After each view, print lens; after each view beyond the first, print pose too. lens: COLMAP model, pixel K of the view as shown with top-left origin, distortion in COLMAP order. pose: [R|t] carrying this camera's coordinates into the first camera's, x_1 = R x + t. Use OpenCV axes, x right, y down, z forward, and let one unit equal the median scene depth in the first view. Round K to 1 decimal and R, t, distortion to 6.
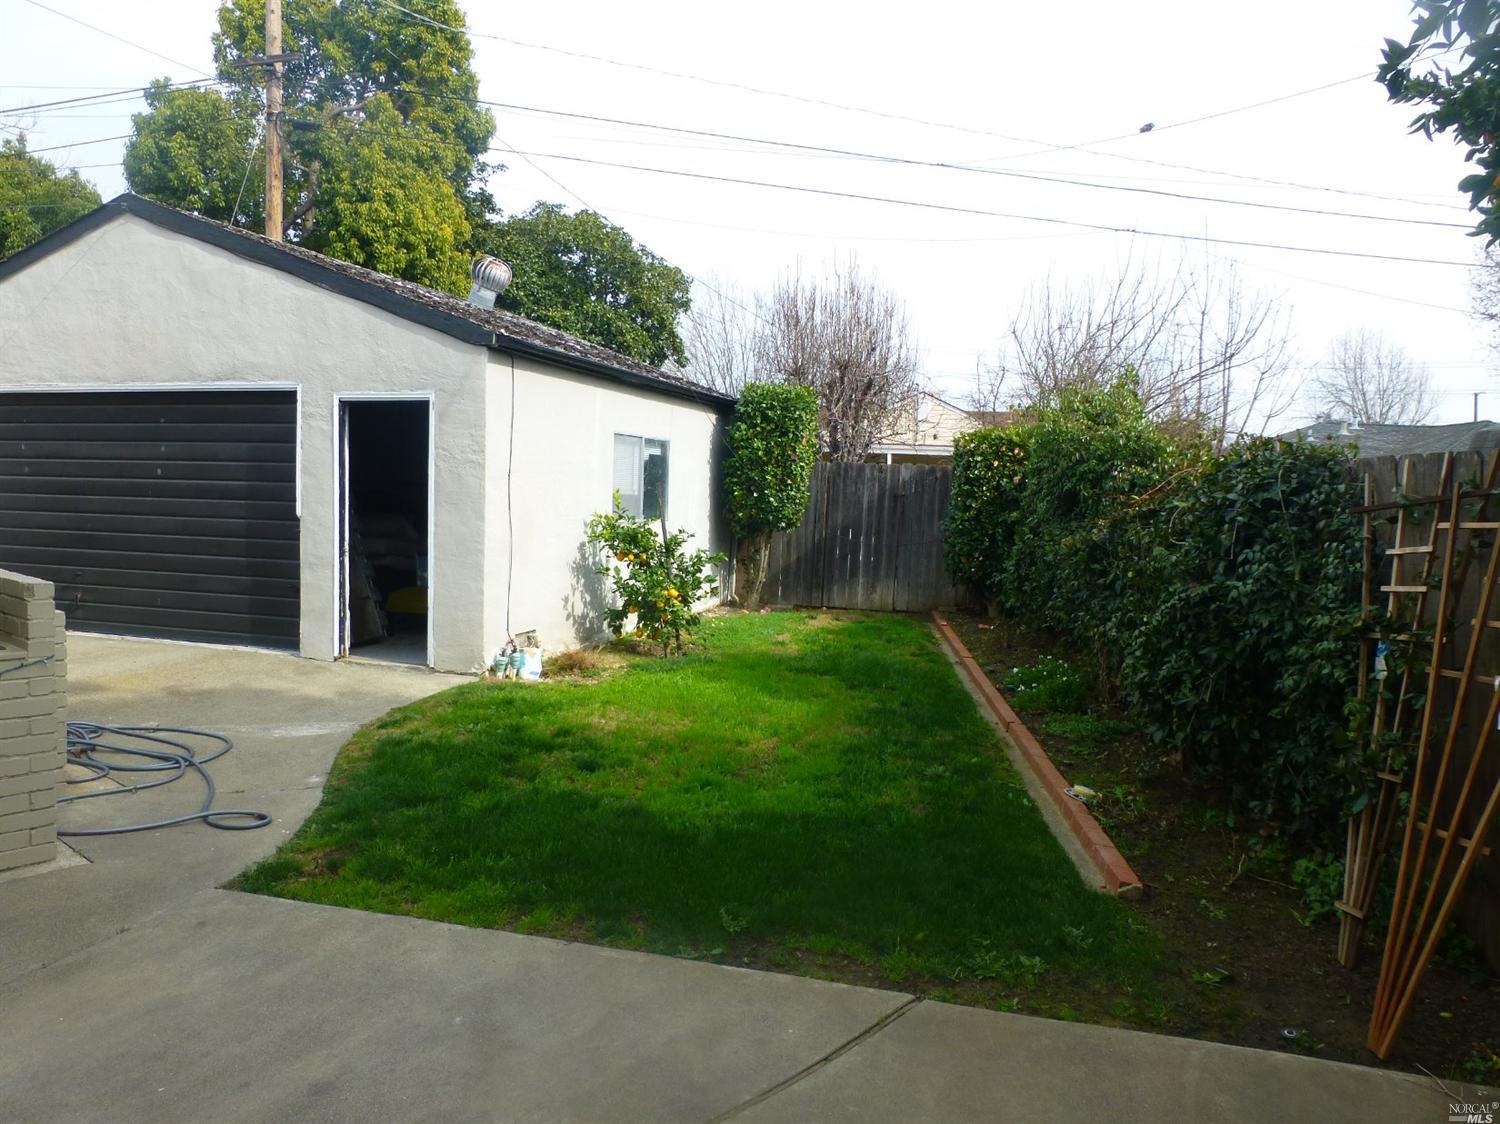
lens RADIAL K [[1057.9, 0, 746.5], [0, 1057.9, 549.2], [0, 0, 1]] dist [-0.013012, -0.001351]
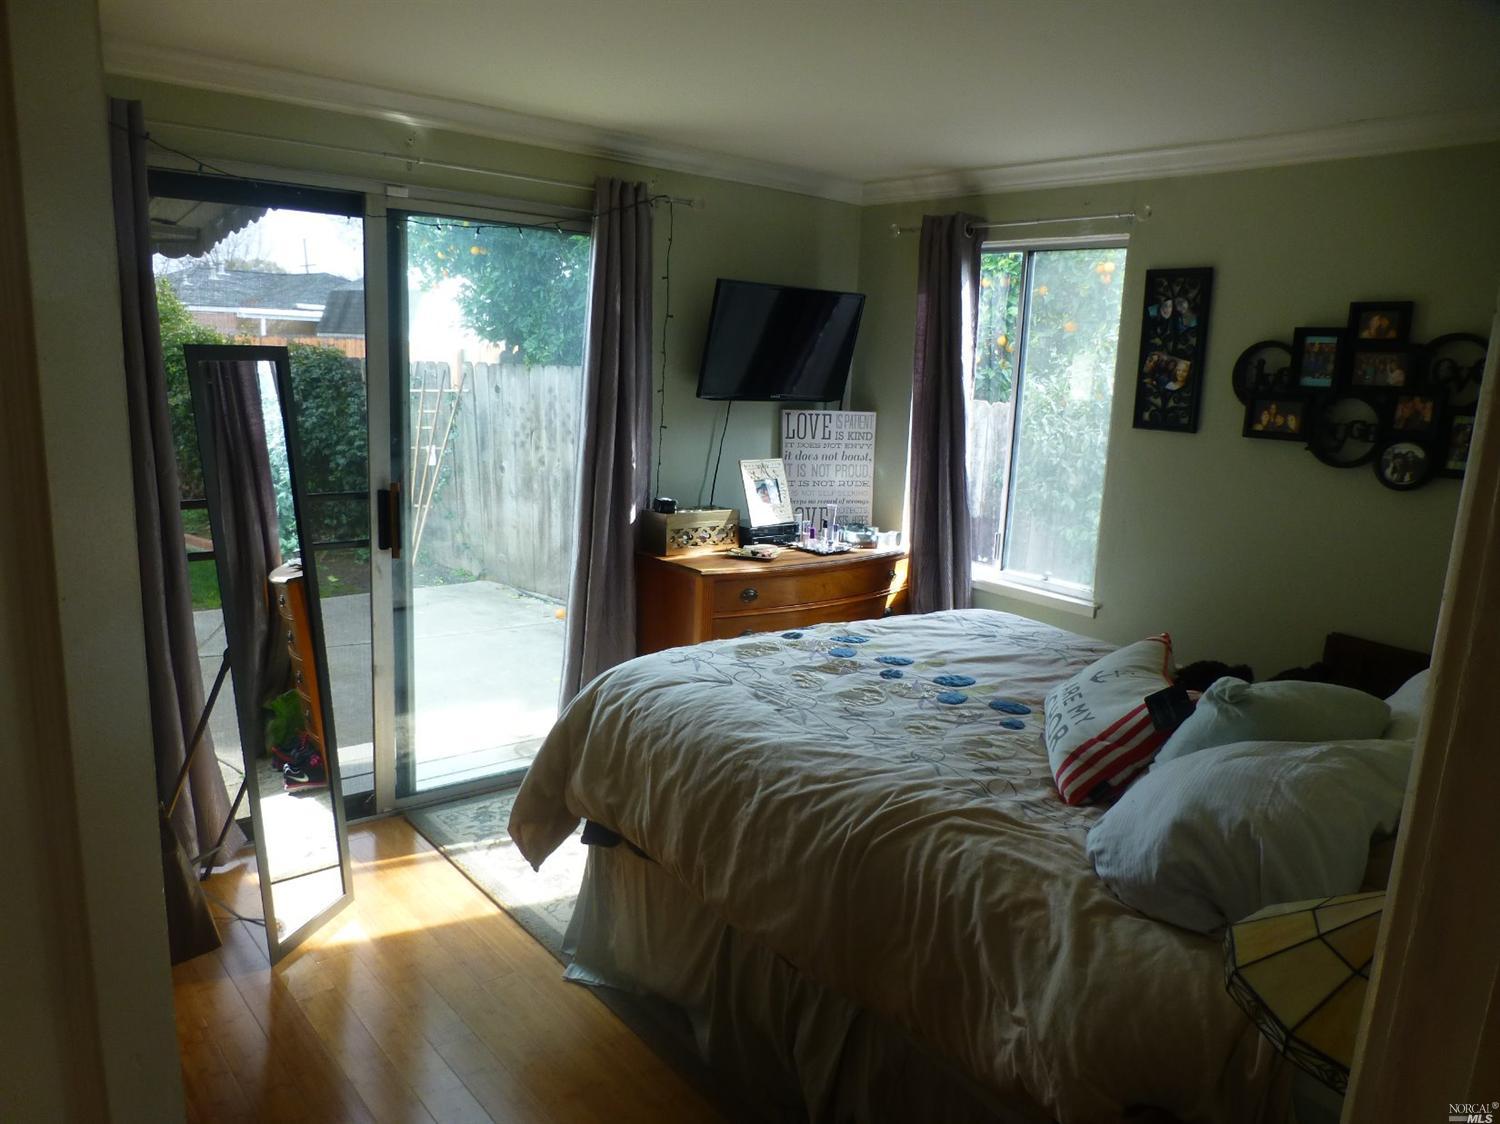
lens RADIAL K [[1087.5, 0, 750.0], [0, 1087.5, 562.0], [0, 0, 1]] dist [-0.004544, -0.045512]
pose [[0.537897, -0.164726, 0.826760, -0.896787], [0.020150, 0.982955, 0.182736, -0.063953], [-0.842770, -0.081634, 0.532048, -0.913006]]
